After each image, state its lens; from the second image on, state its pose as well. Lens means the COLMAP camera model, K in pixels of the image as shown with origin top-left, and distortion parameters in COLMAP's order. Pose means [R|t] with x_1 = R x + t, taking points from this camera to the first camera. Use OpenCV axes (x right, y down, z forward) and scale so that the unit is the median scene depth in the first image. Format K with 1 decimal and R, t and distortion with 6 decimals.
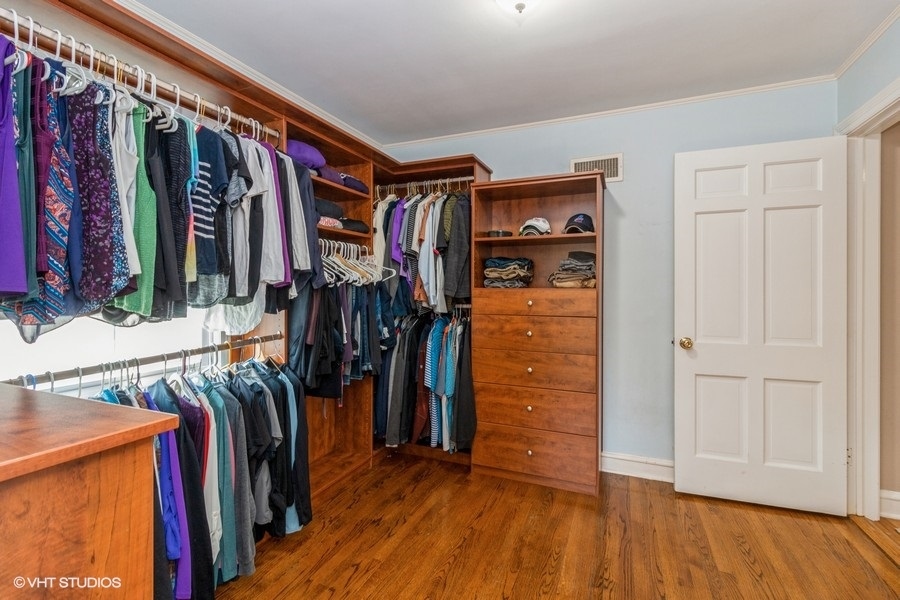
lens RADIAL K [[415.4, 0, 446.7], [0, 415.4, 291.9], [0, 0, 1]] dist [0.002843, 0.000424]
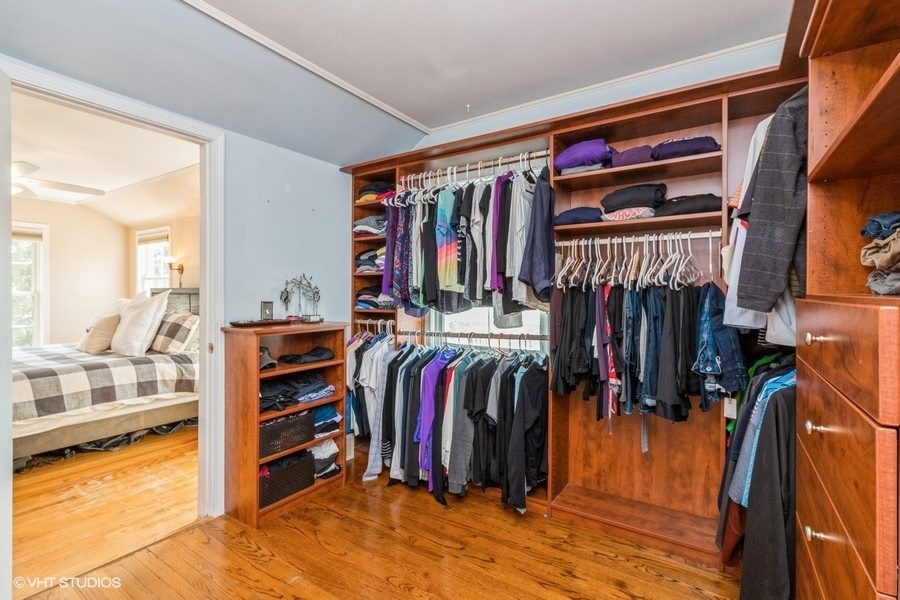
lens RADIAL K [[415.4, 0, 447.6], [0, 415.4, 300.4], [0, 0, 1]] dist [0.002843, 0.000424]
pose [[-0.185167, 0.006961, -0.982682, 0.689321], [-0.011534, 0.999891, 0.009256, 0.001536], [0.982639, 0.013048, -0.185066, 0.907453]]
